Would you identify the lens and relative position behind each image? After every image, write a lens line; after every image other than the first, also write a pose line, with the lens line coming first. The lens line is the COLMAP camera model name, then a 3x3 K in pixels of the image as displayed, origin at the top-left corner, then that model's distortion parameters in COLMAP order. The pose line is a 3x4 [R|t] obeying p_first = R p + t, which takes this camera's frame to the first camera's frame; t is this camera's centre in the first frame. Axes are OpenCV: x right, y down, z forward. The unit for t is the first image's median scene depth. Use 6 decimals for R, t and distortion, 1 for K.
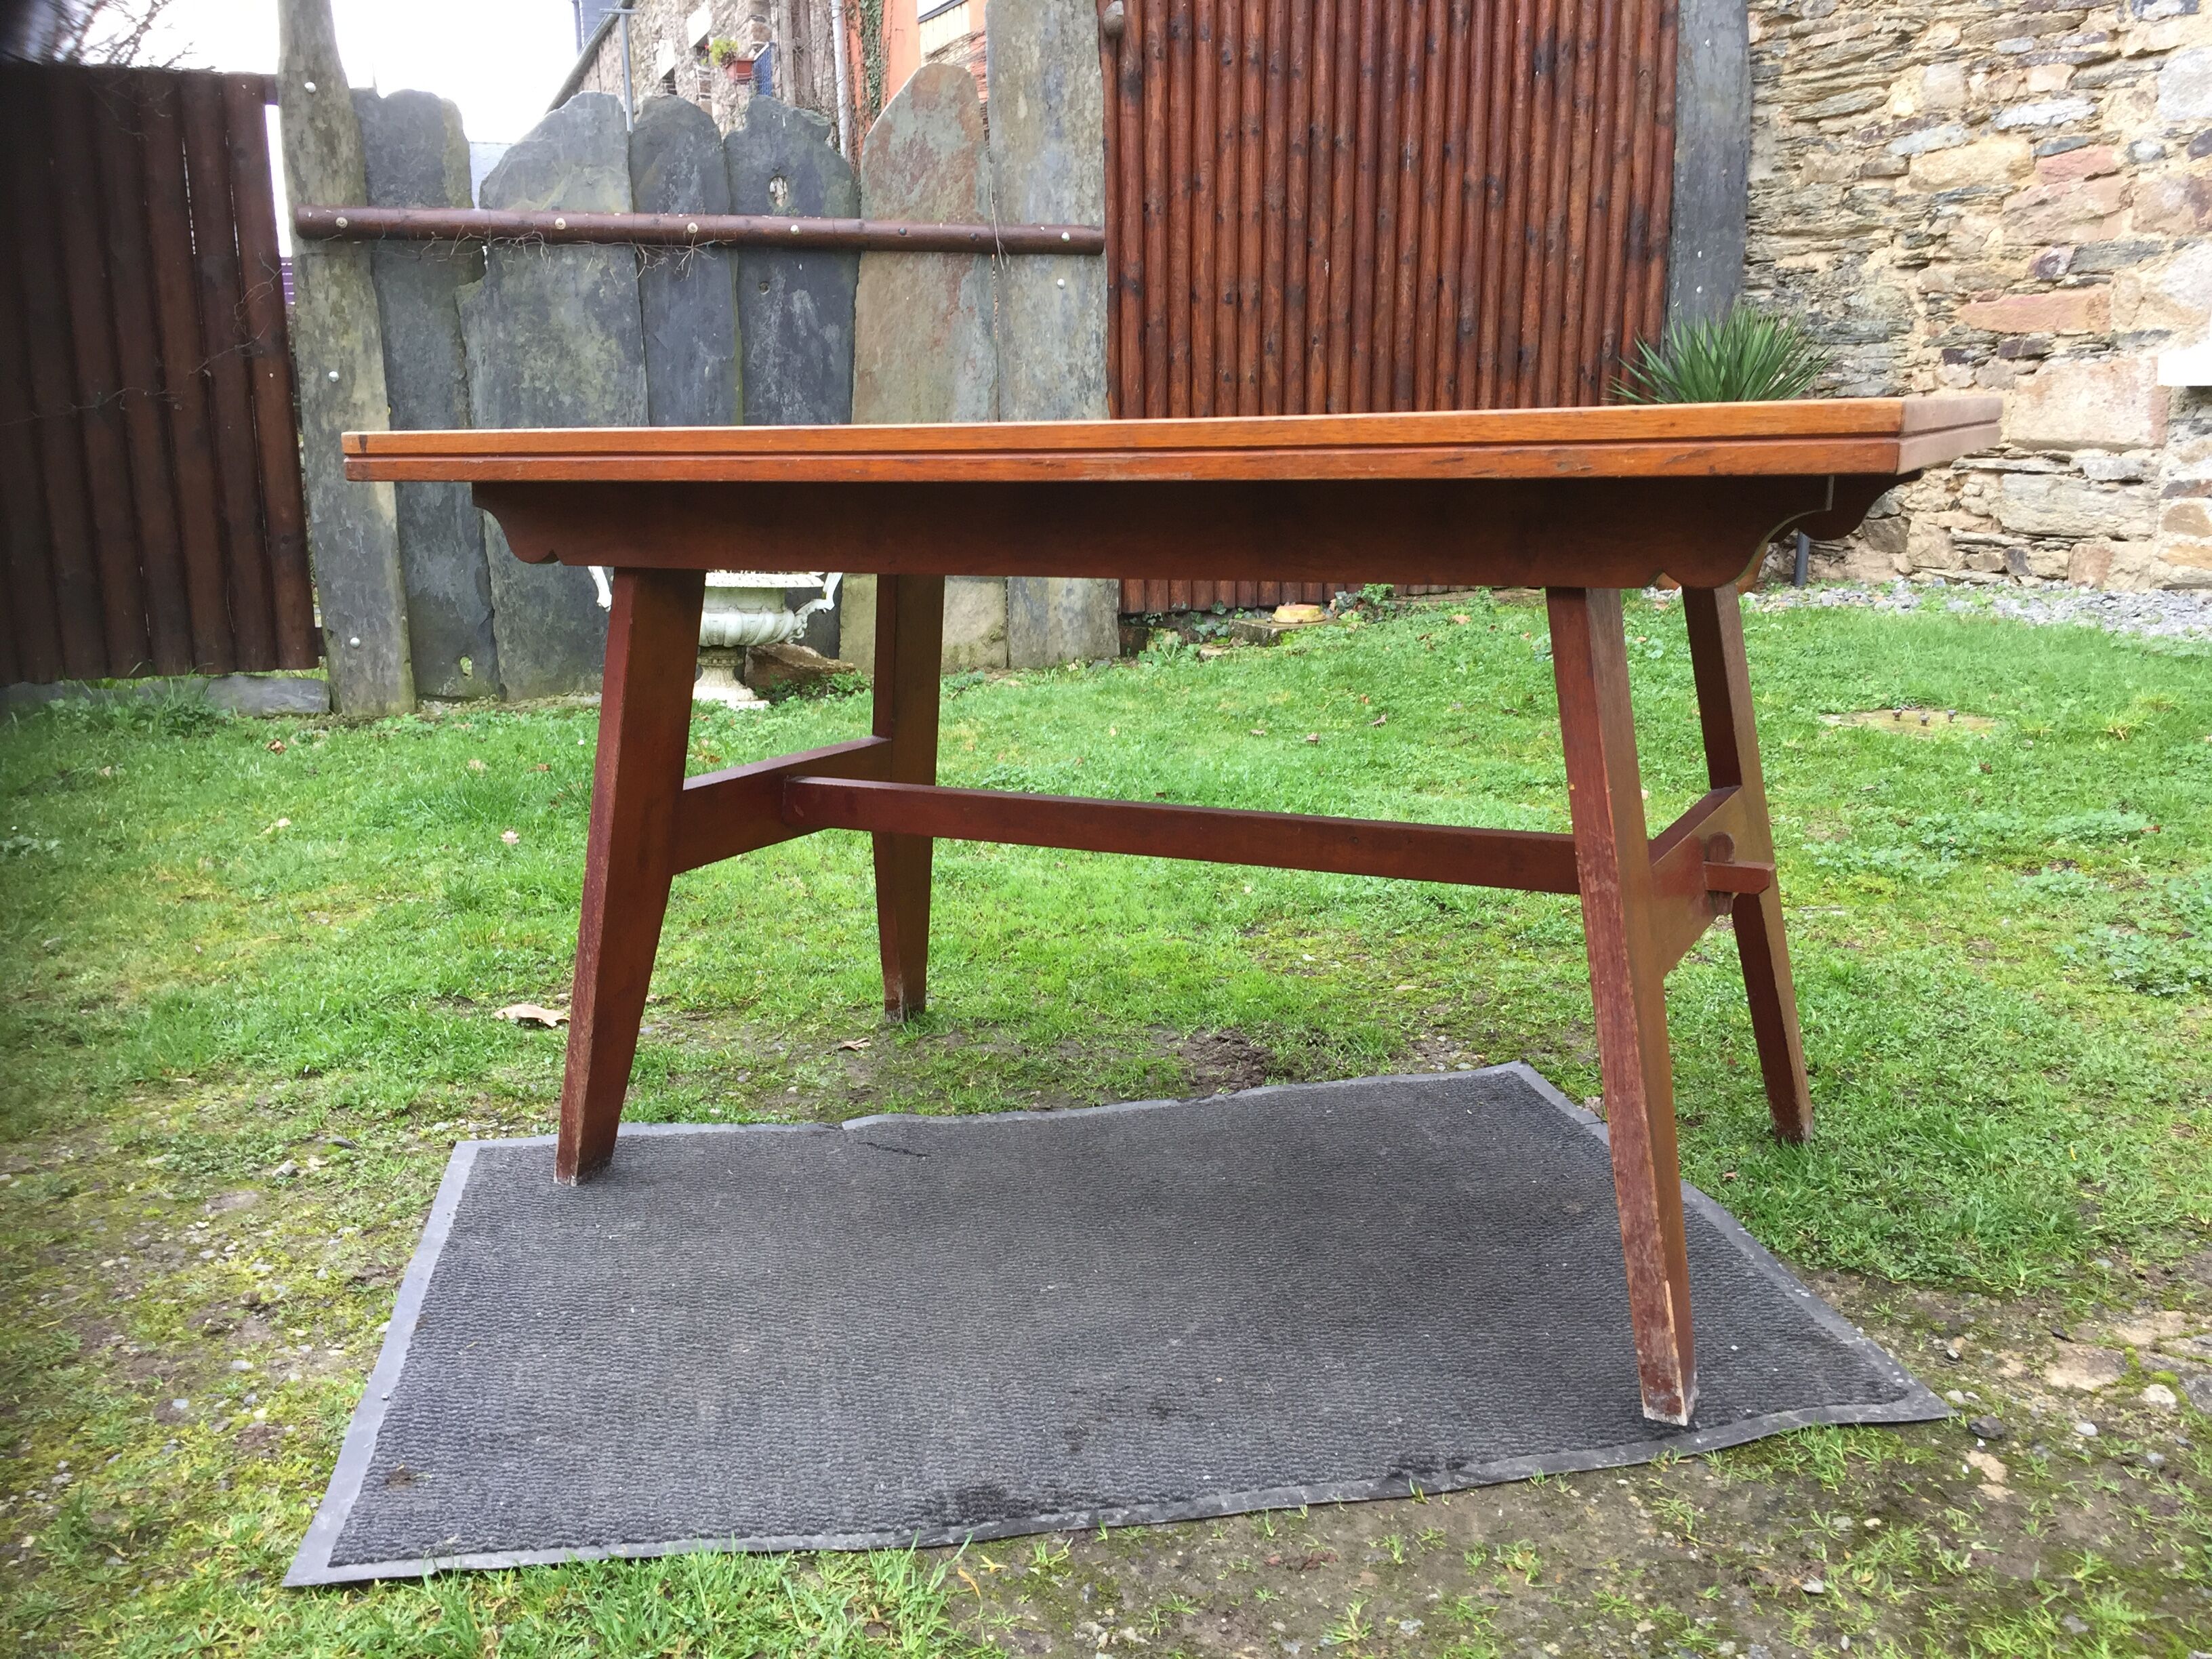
lens RADIAL K [[1885.9, 0, 1113.5], [0, 1885.9, 842.4], [0, 0, 1]] dist [0.080067, -0.103433]
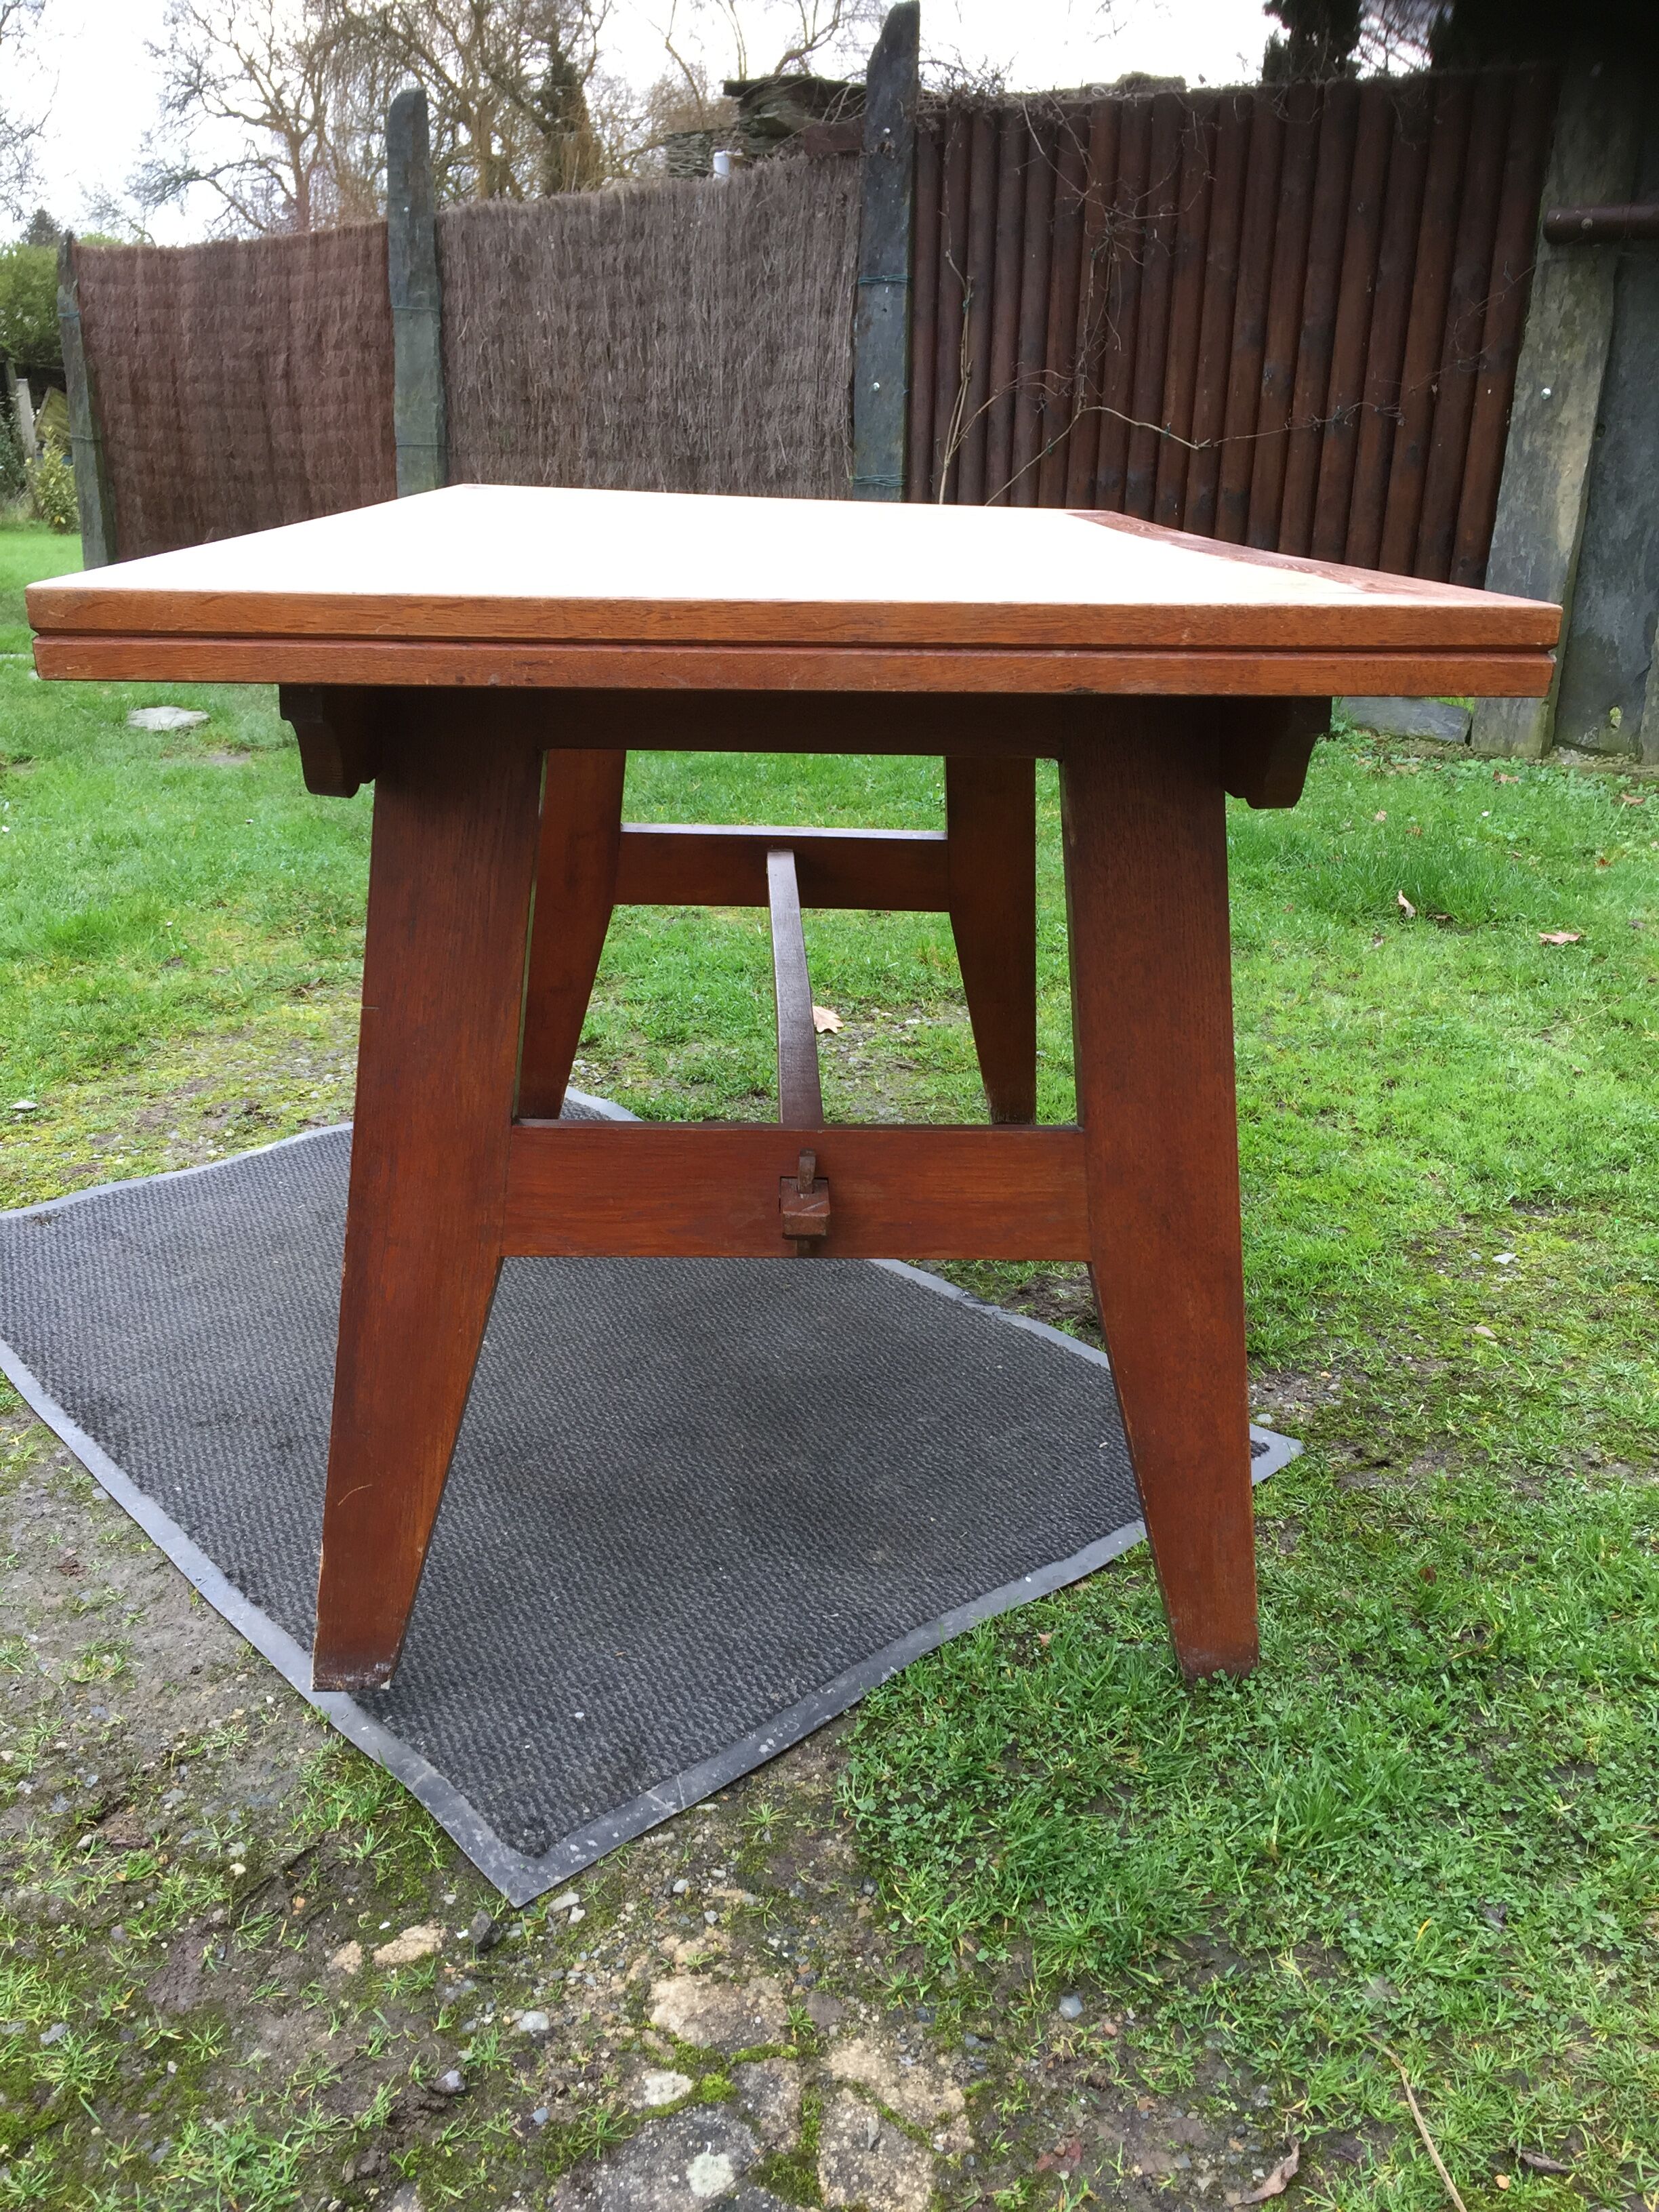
lens RADIAL K [[1885.9, 0, 837.8], [0, 1885.9, 1120.8], [0, 0, 1]] dist [0.080067, -0.103433]
pose [[0.499800, 0.329945, -0.800835, 0.642168], [-0.213616, 0.942996, 0.255198, -0.146034], [0.839385, 0.043523, 0.541791, 0.419164]]
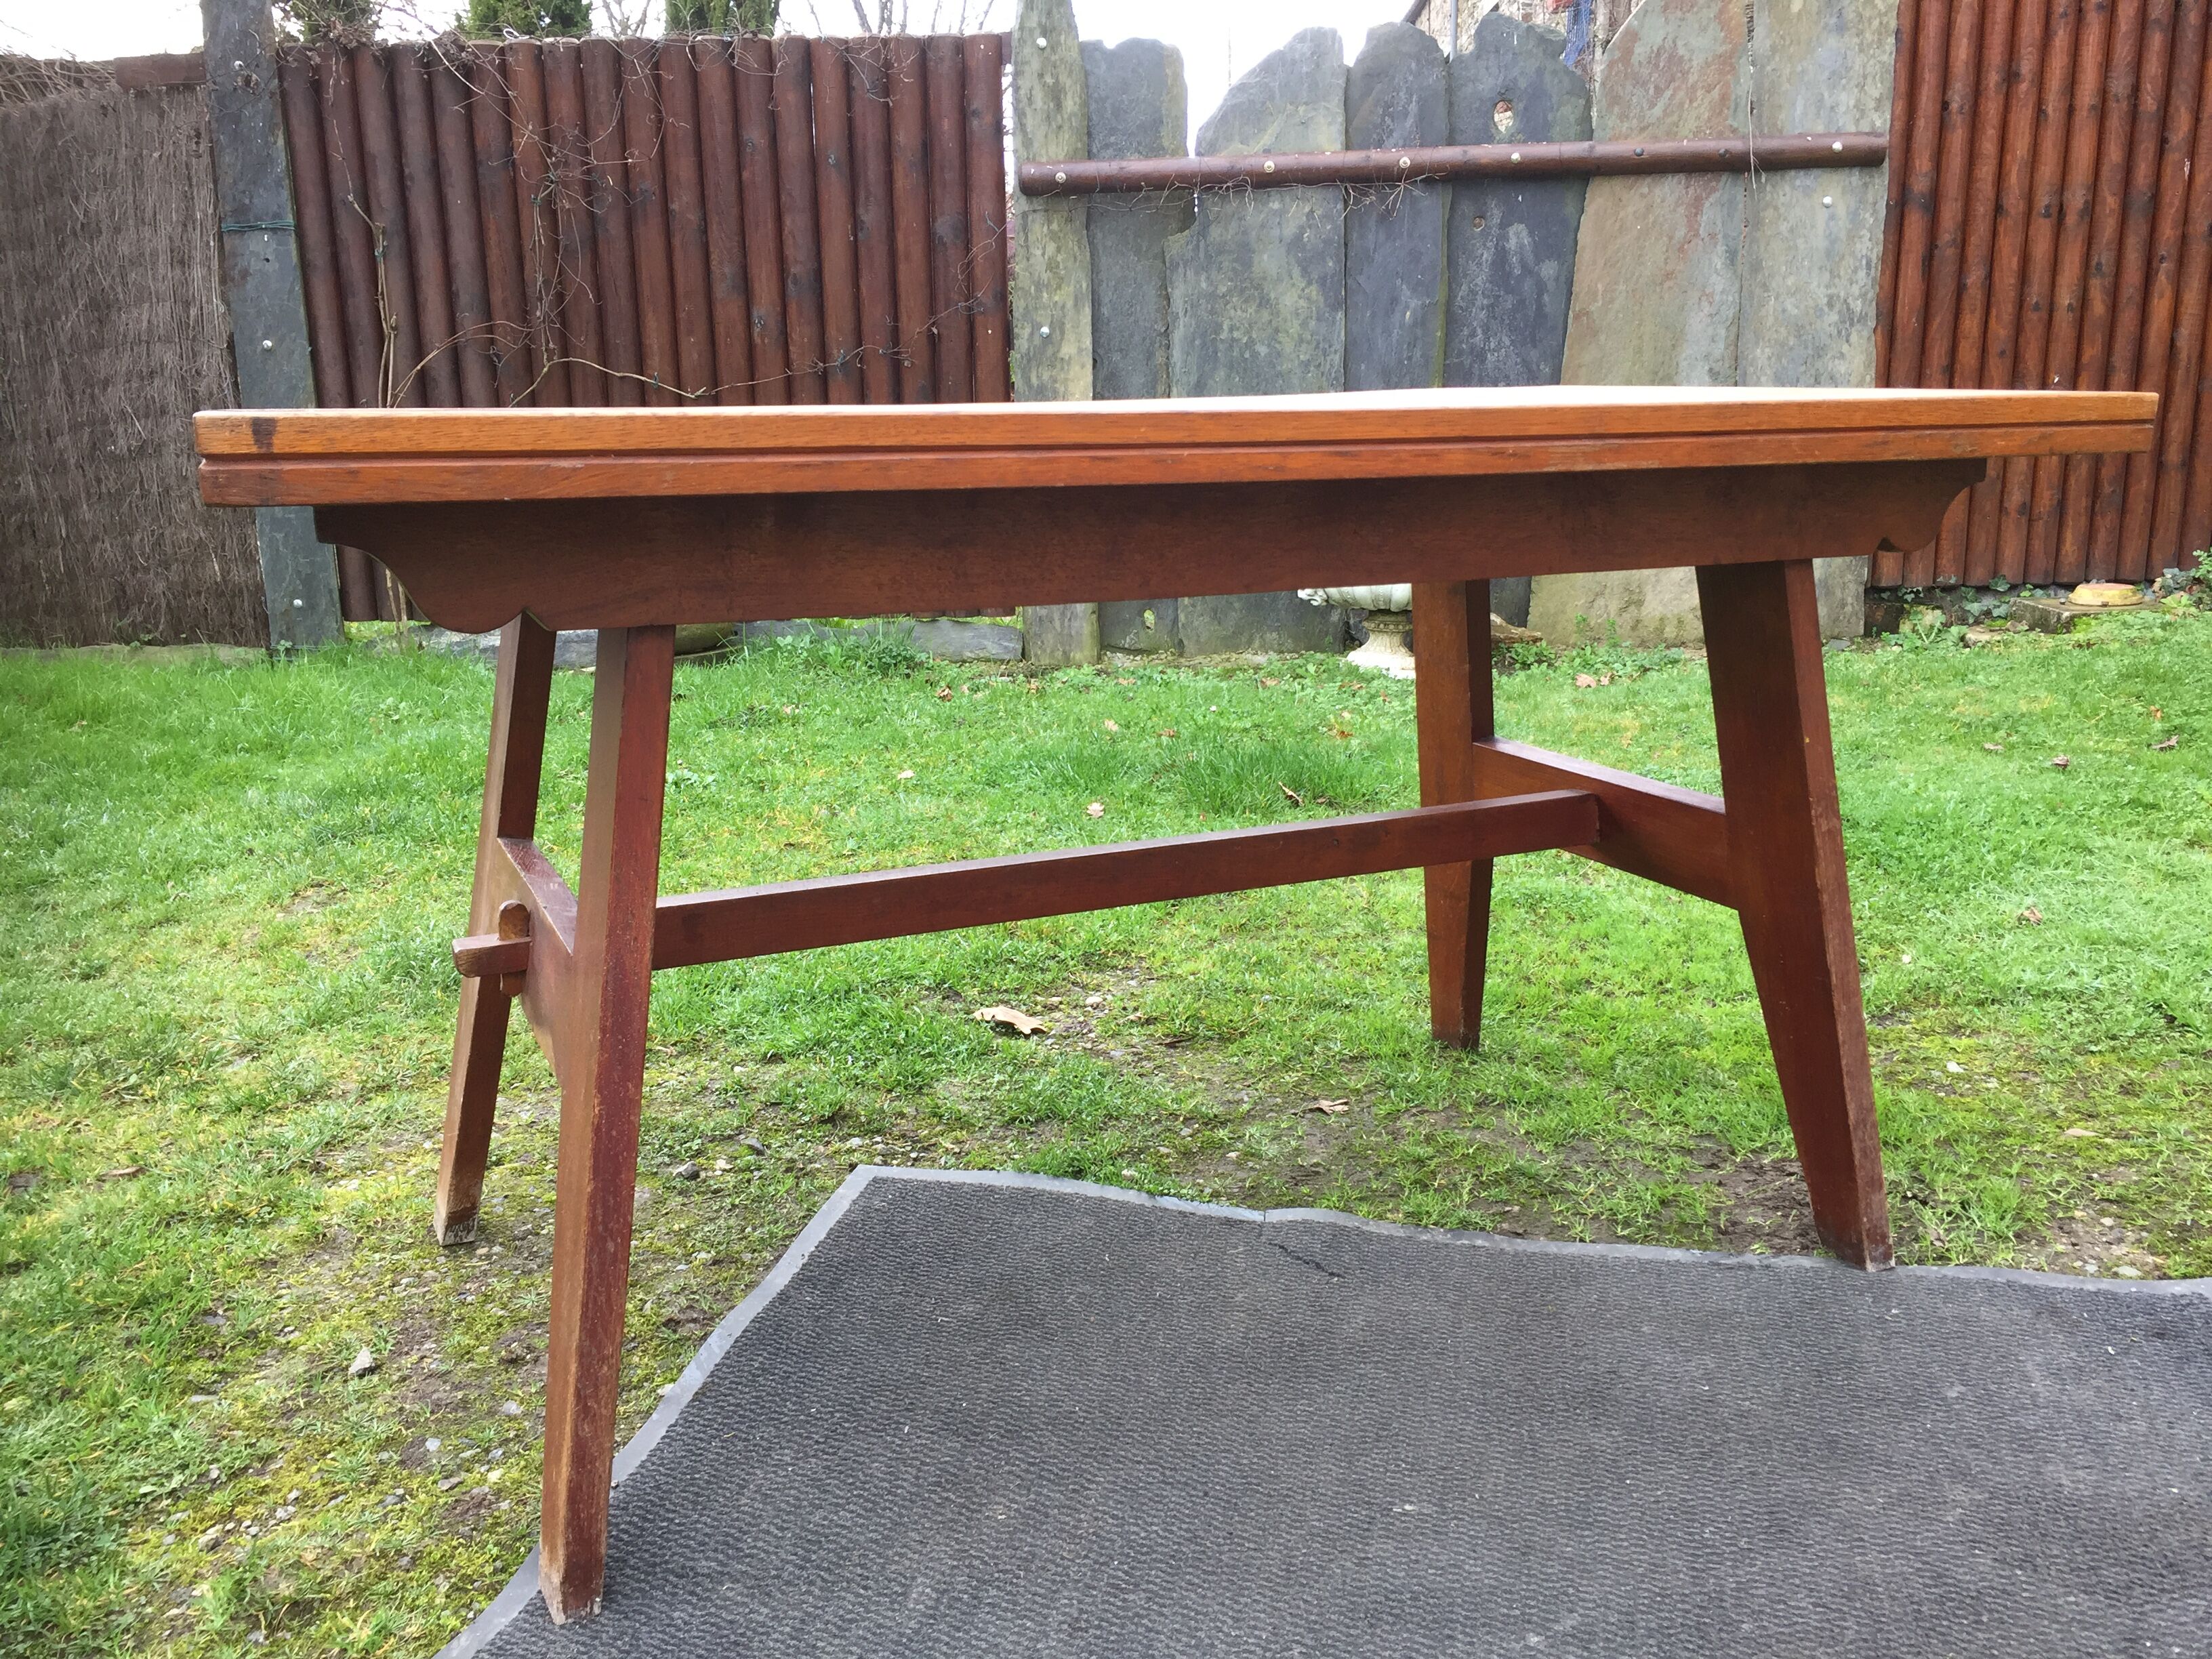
lens RADIAL K [[1885.9, 0, 1113.6], [0, 1885.9, 828.1], [0, 0, 1]] dist [0.080067, -0.103433]
pose [[0.915119, 0.087897, -0.393486, 0.100092], [-0.079625, 0.996126, 0.037335, -0.042966], [0.395243, -0.002835, 0.918572, 0.177293]]
